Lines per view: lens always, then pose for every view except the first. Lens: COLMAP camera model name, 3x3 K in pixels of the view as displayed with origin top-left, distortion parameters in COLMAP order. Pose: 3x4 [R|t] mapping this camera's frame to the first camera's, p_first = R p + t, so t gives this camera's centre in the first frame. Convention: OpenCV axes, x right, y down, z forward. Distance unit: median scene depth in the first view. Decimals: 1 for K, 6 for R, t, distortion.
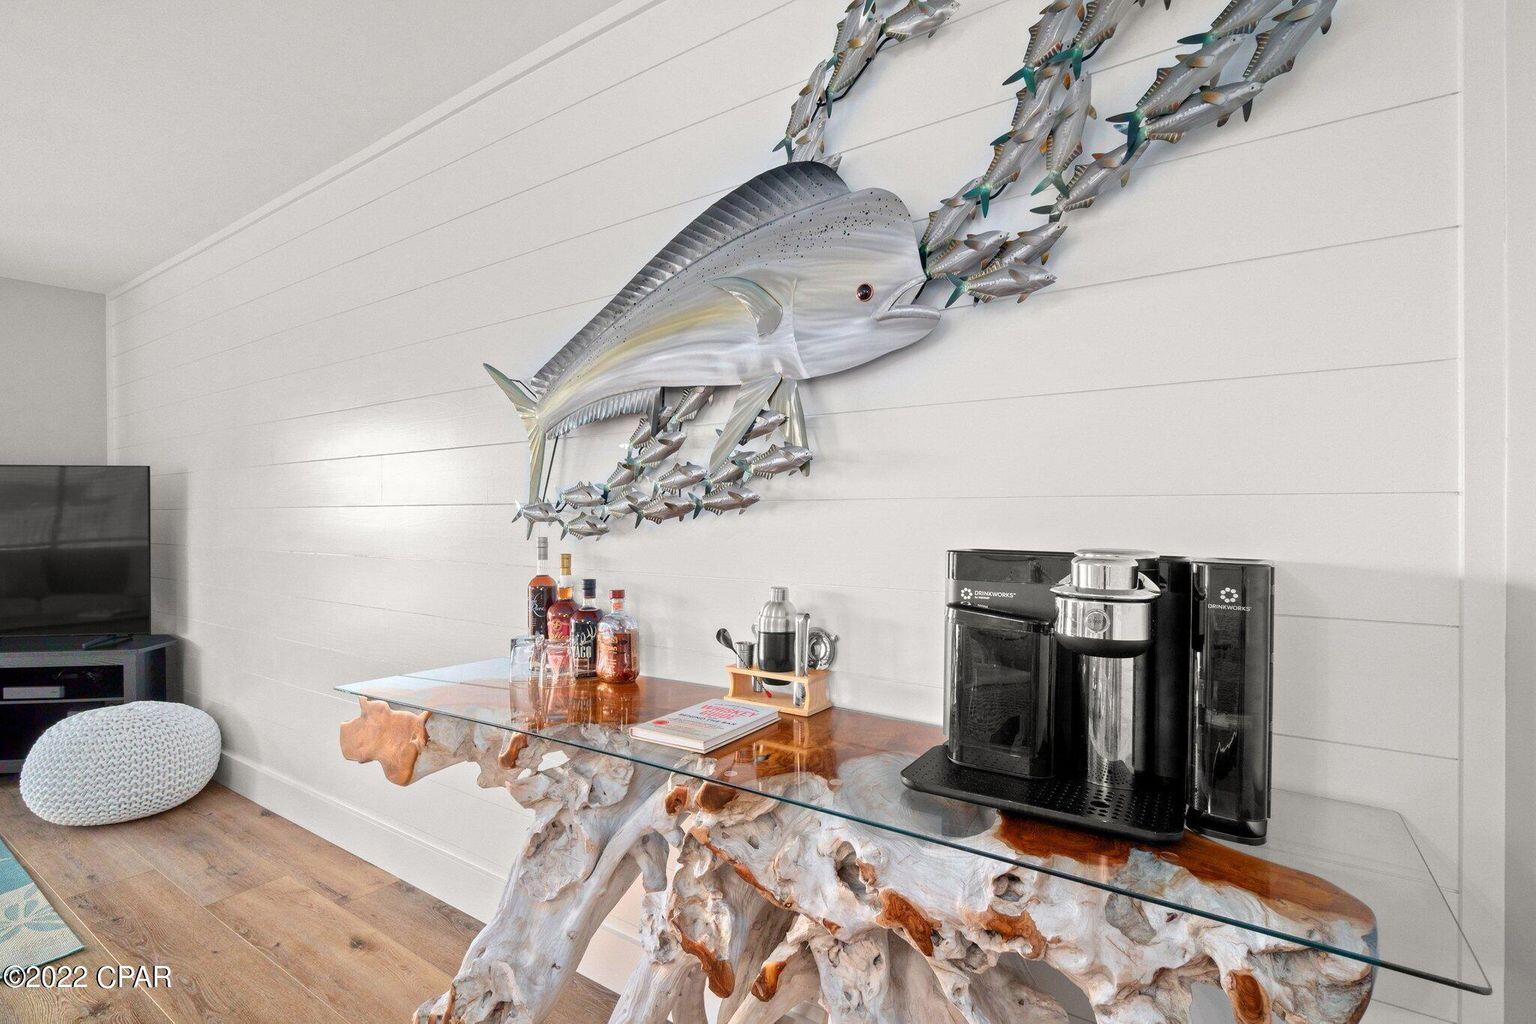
lens RADIAL K [[708.1, 0, 767.9], [0, 708.1, 516.9], [0, 0, 1]] dist [-0.008323, 0.002000]
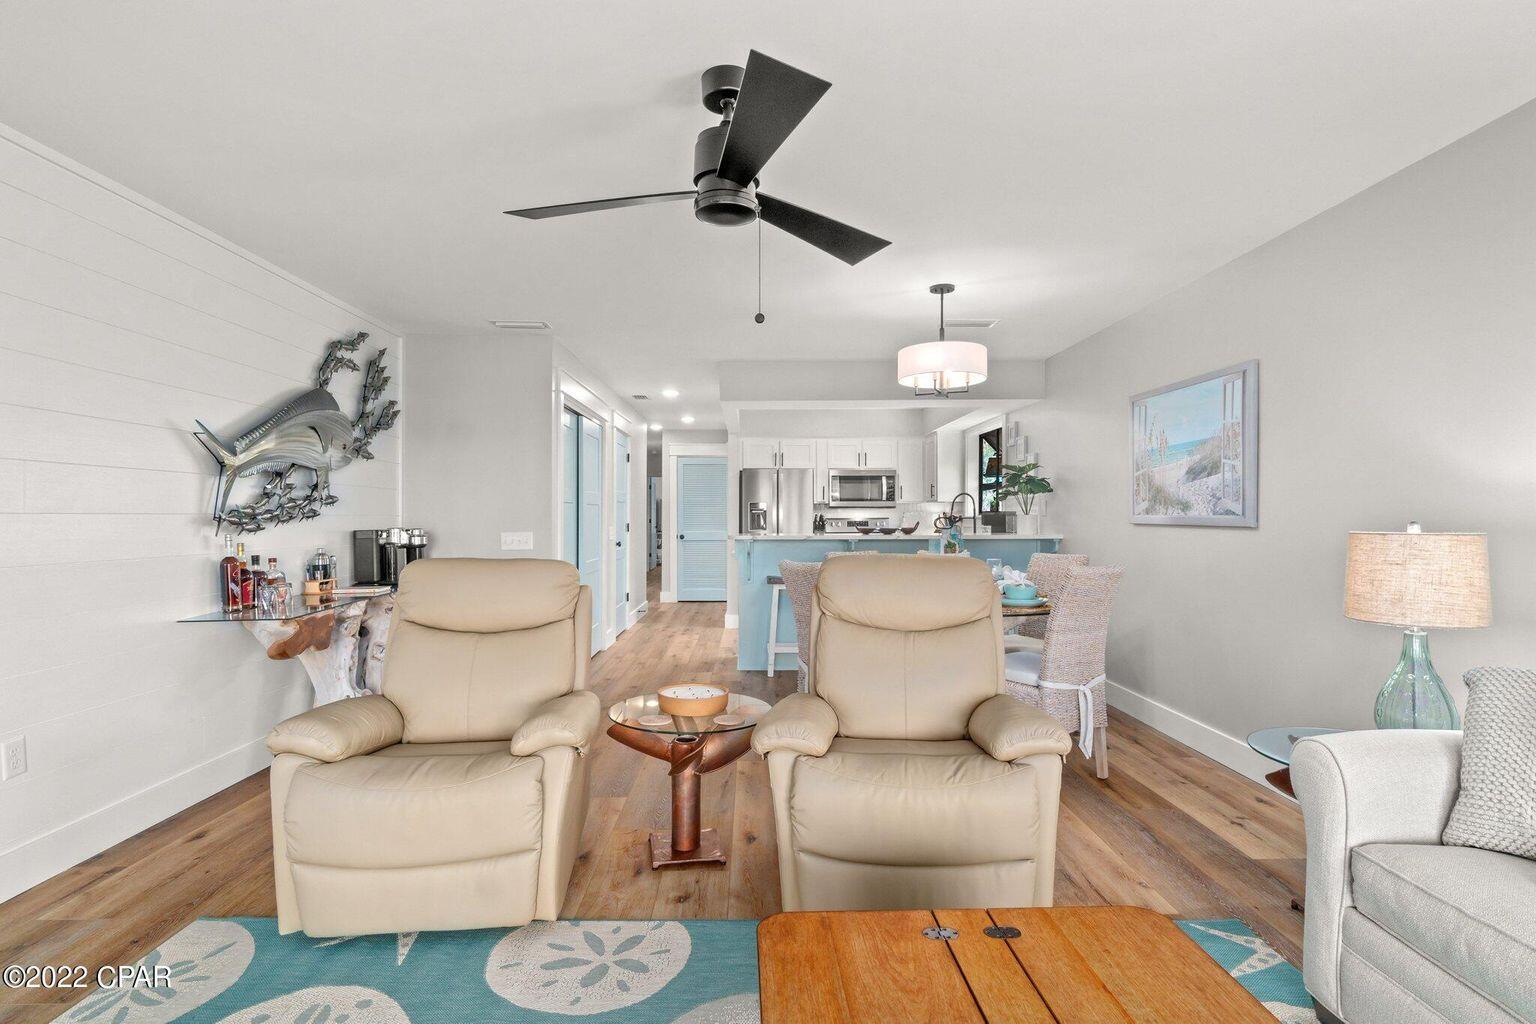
lens RADIAL K [[774.2, 0, 763.9], [0, 774.2, 518.0], [0, 0, 1]] dist [-0.003466, 0.000518]
pose [[-0.565808, -0.001326, 0.824536, -2.667406], [-0.002524, 0.999997, -0.000124, -0.013027], [-0.824533, -0.002151, -0.565810, 1.039299]]
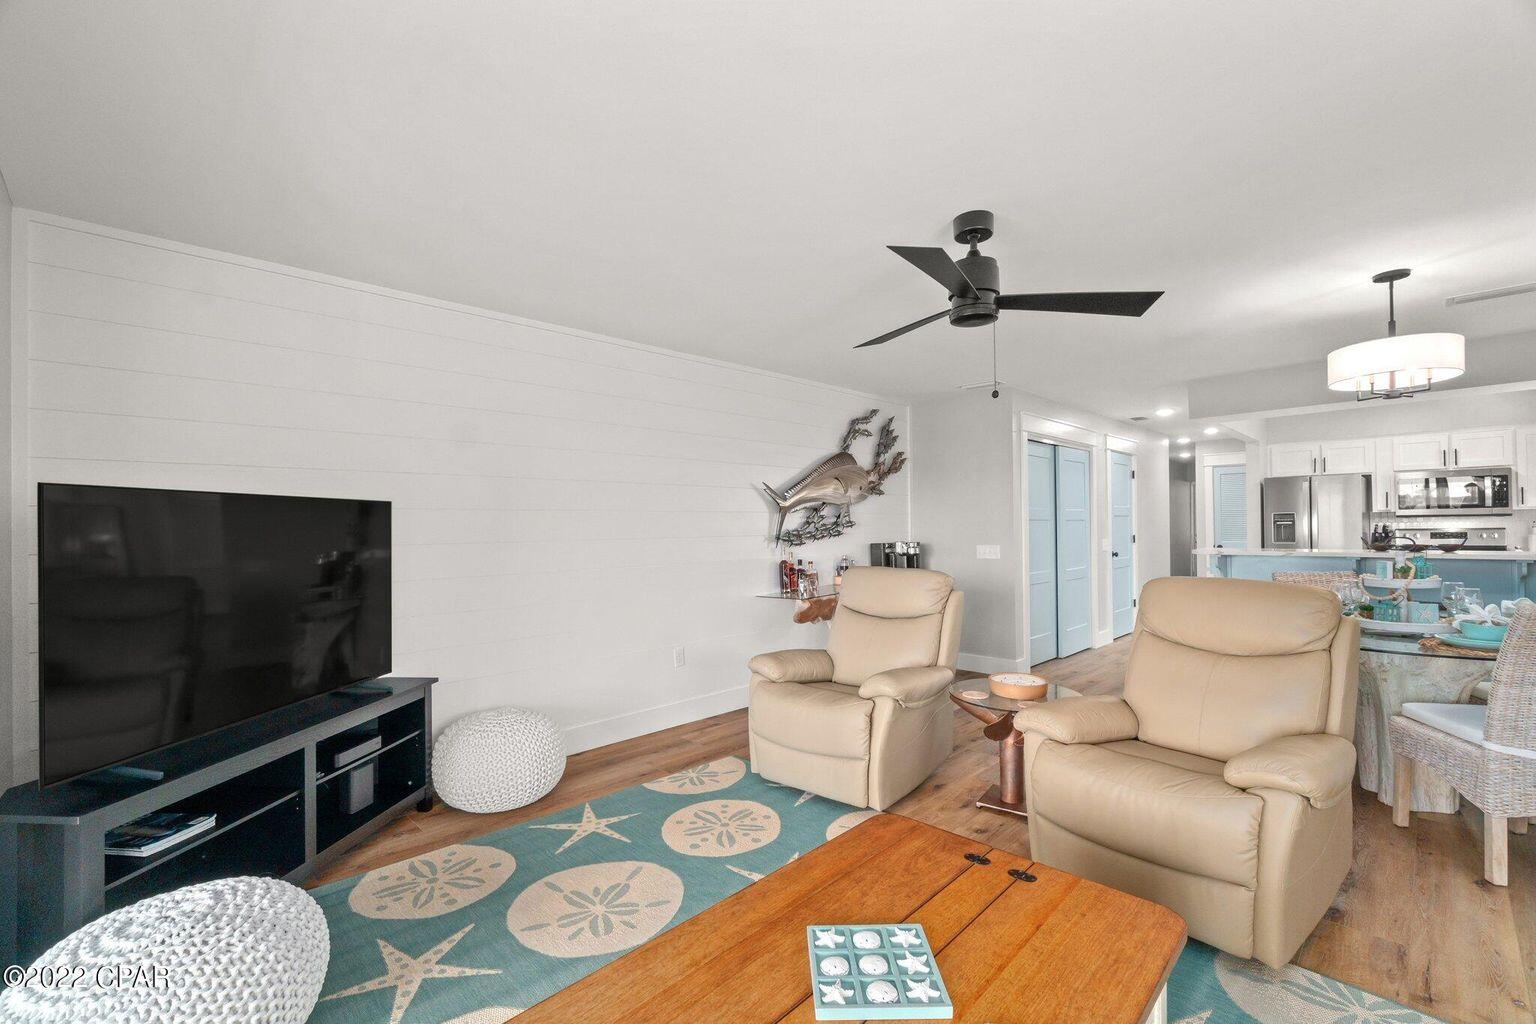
lens RADIAL K [[666.2, 0, 770.4], [0, 666.2, 521.5], [0, 0, 1]] dist [-0.002055, 0.001198]
pose [[0.199569, 0.004099, 0.979875, -3.095771], [0.008662, 0.999945, -0.005947, -0.061372], [-0.979846, 0.009675, 0.199522, 0.540163]]
